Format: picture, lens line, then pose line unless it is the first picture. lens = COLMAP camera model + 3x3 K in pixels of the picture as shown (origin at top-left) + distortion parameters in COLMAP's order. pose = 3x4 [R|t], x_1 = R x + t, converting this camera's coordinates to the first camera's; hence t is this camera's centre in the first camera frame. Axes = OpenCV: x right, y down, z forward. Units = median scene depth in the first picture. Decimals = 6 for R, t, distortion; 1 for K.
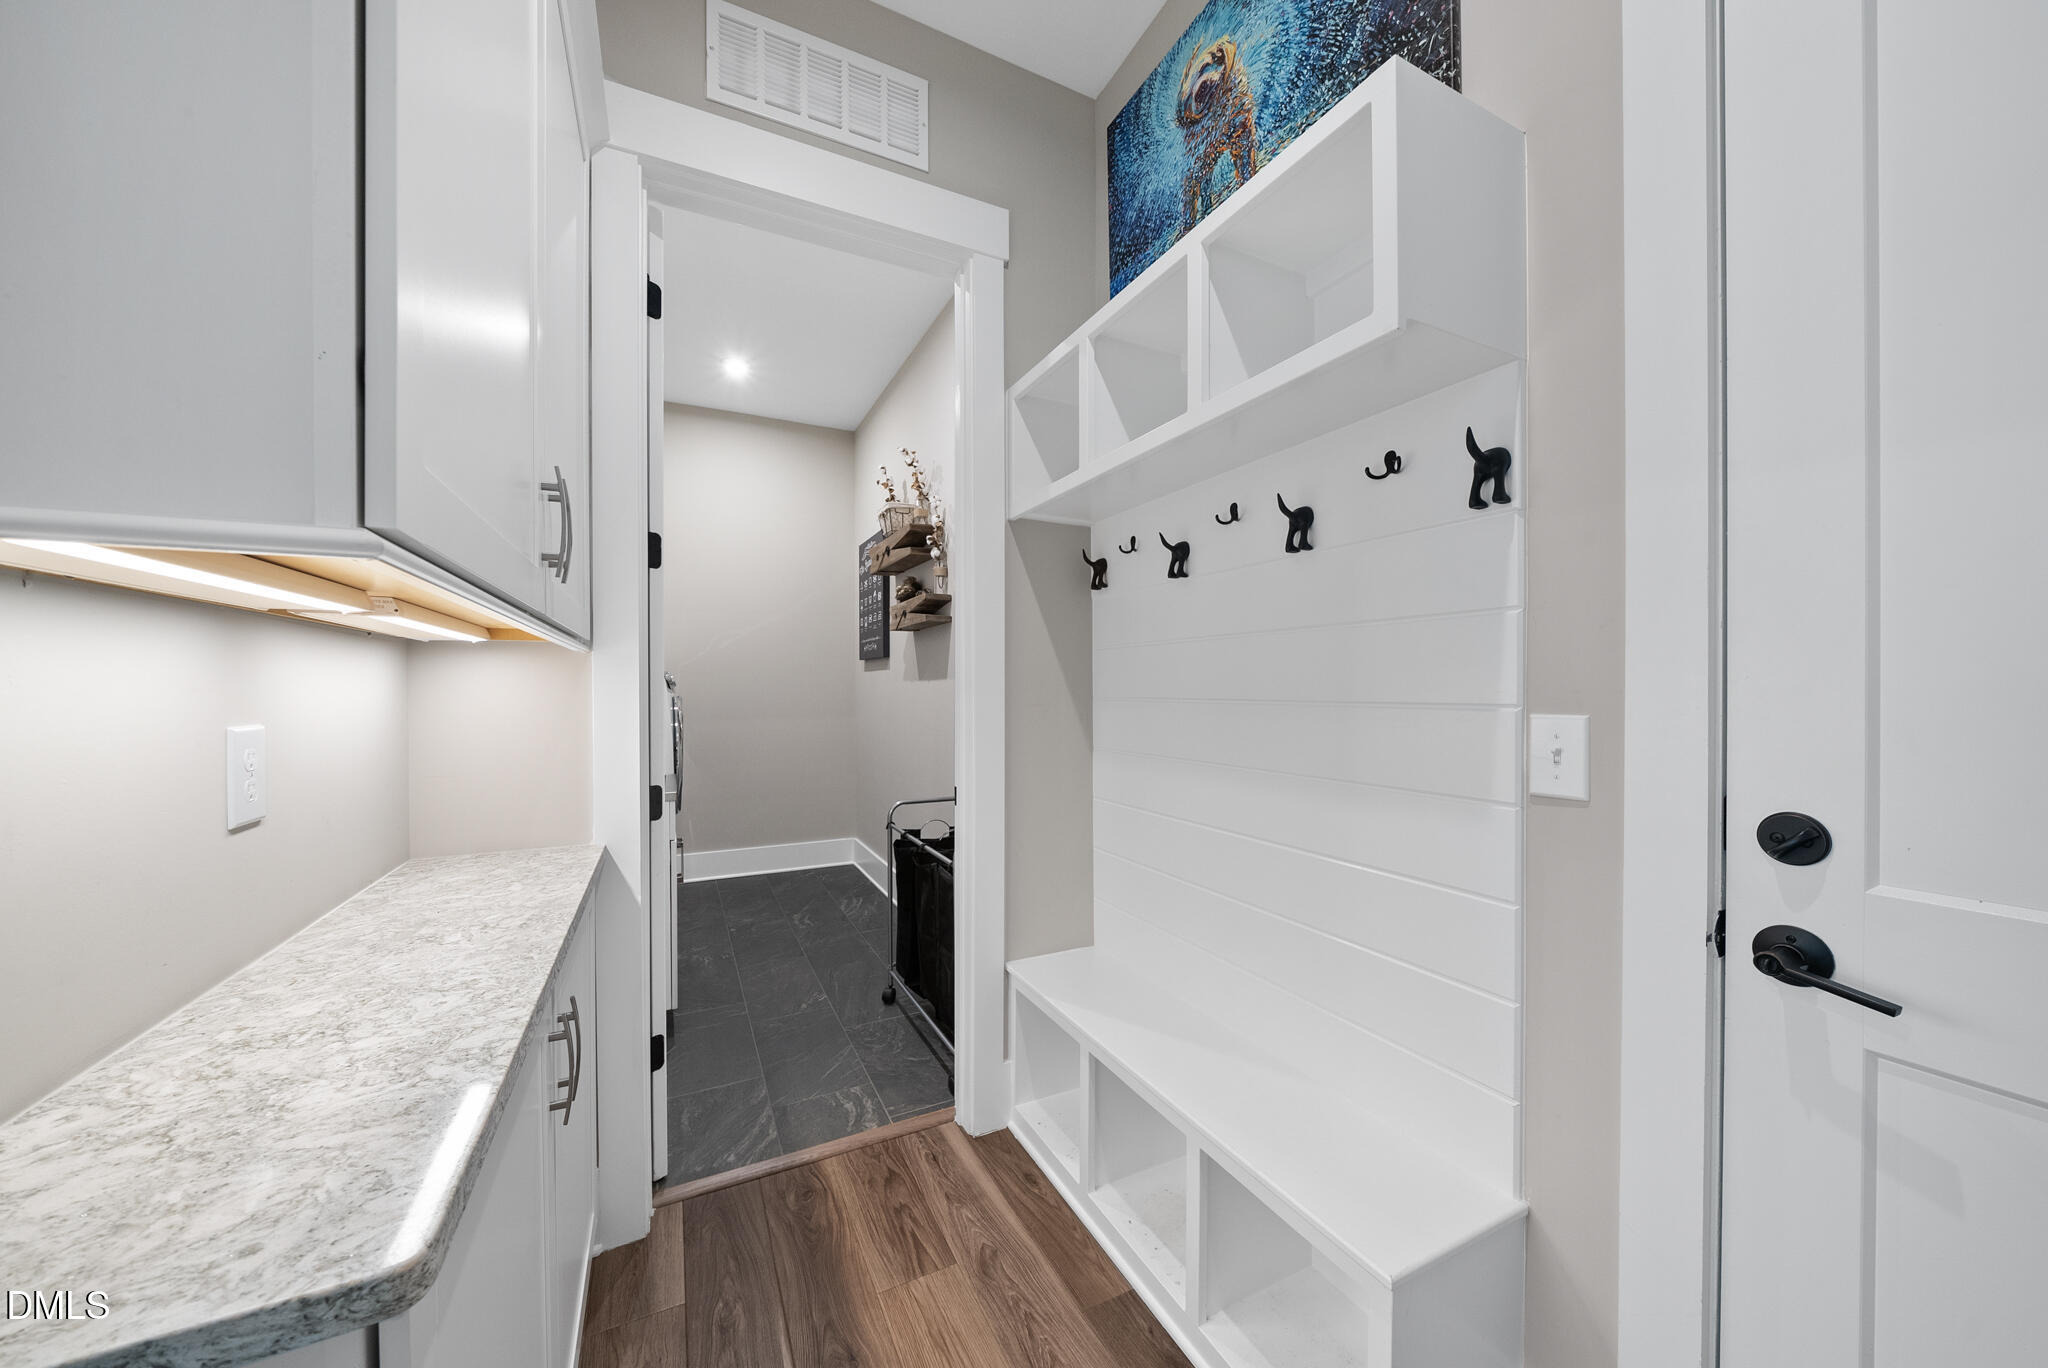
lens RADIAL K [[707.3, 0, 1024.8], [0, 707.3, 685.5], [0, 0, 1]] dist [-0.007767, 0.000386]
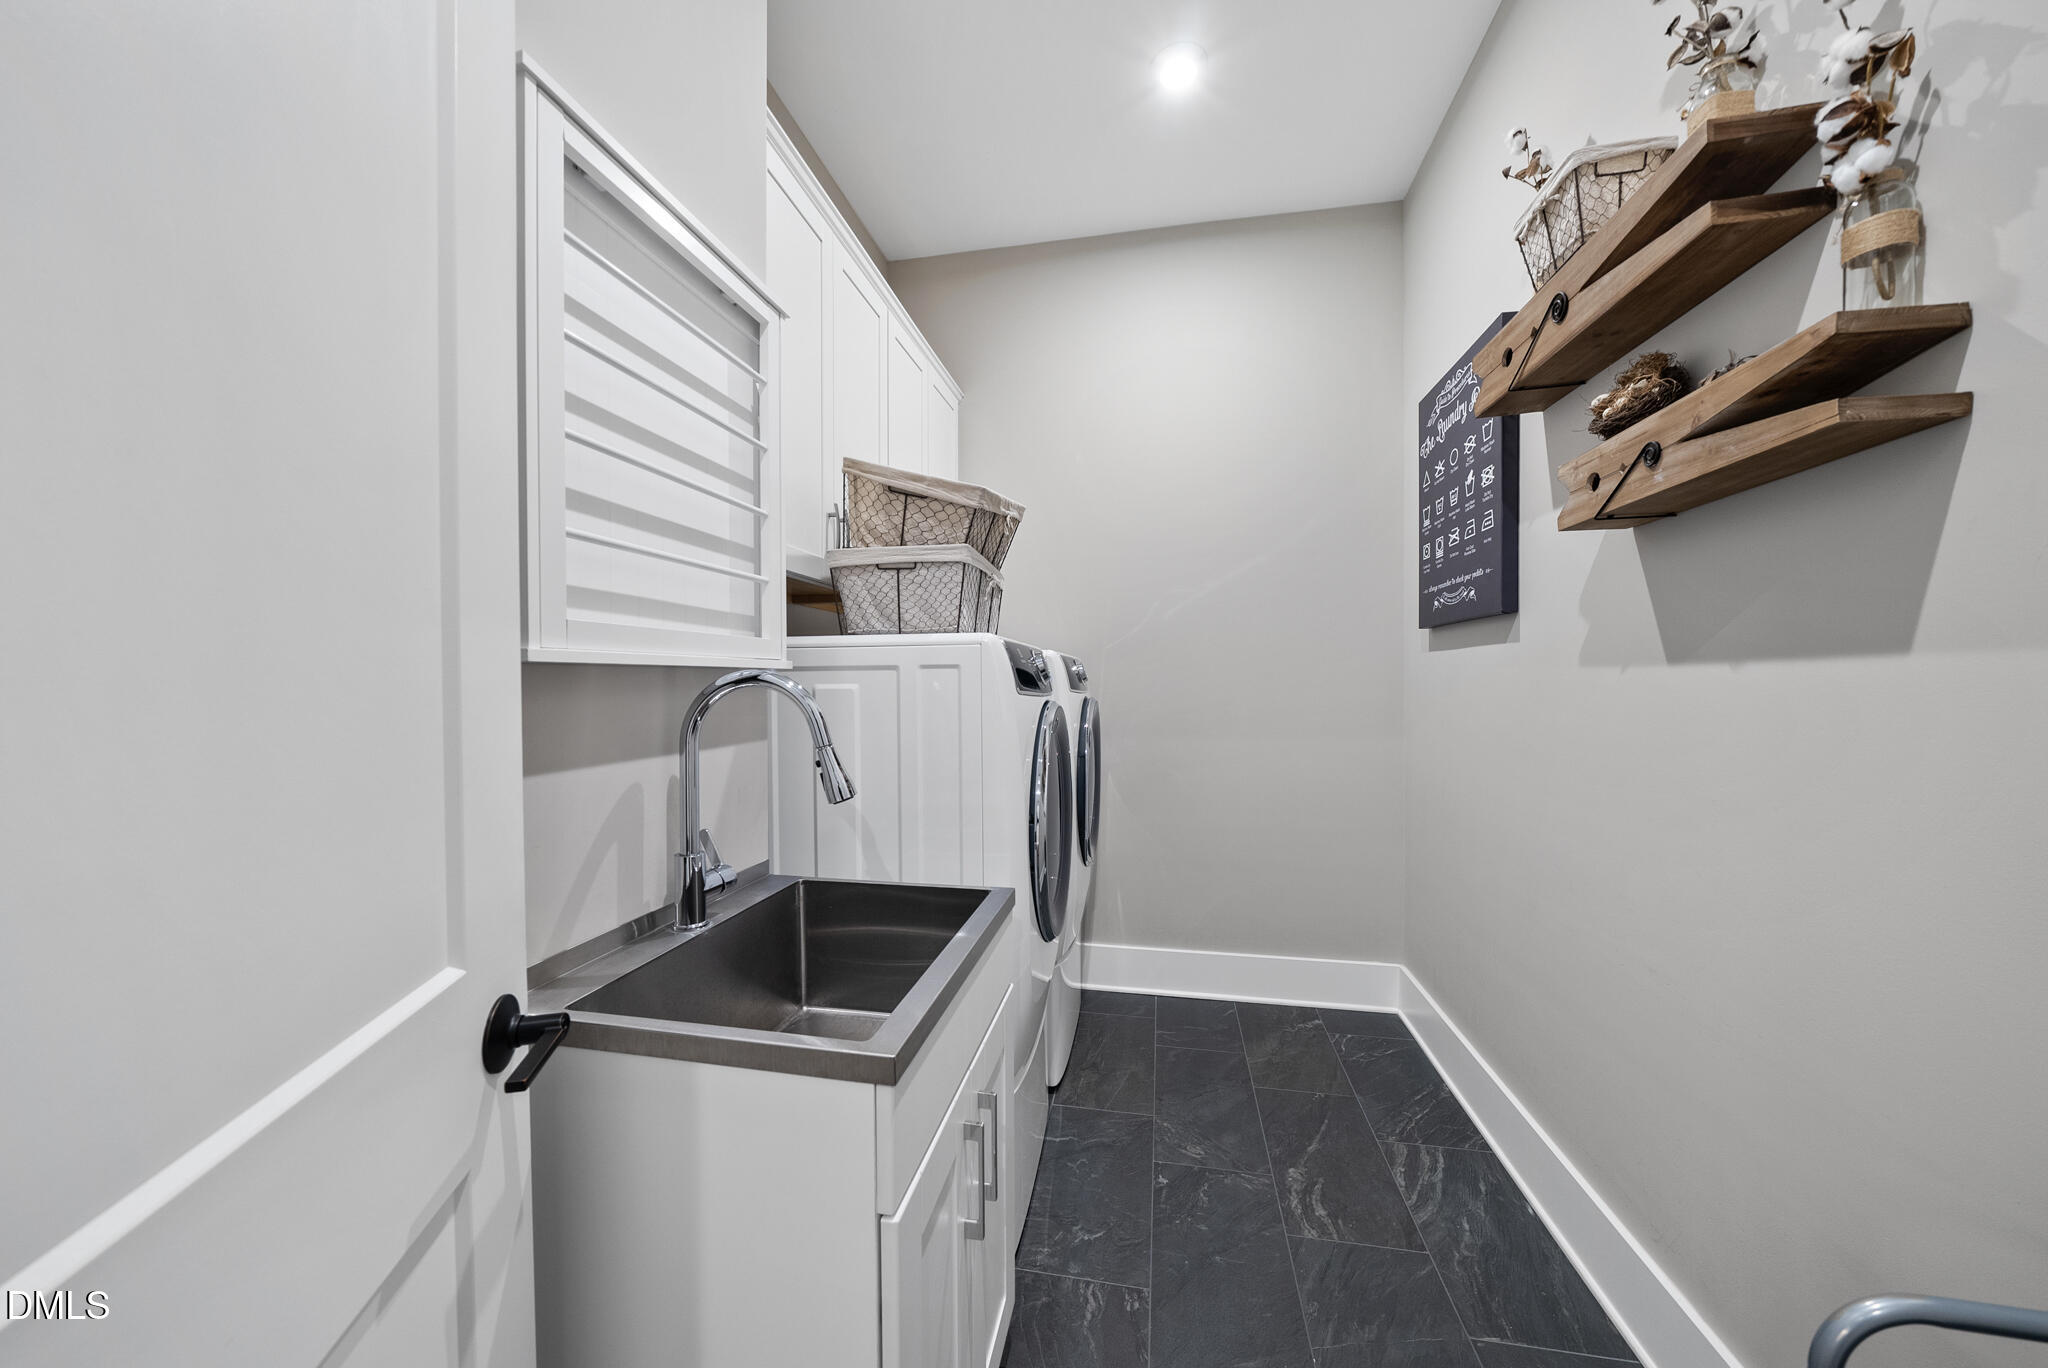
lens RADIAL K [[707.3, 0, 1023.2], [0, 707.3, 683.2], [0, 0, 1]] dist [-0.007767, 0.000386]
pose [[0.791840, 0.004515, -0.610712, -0.167644], [-0.001313, 0.999983, 0.005691, 0.000600], [0.610727, -0.003704, 0.791832, 0.480641]]
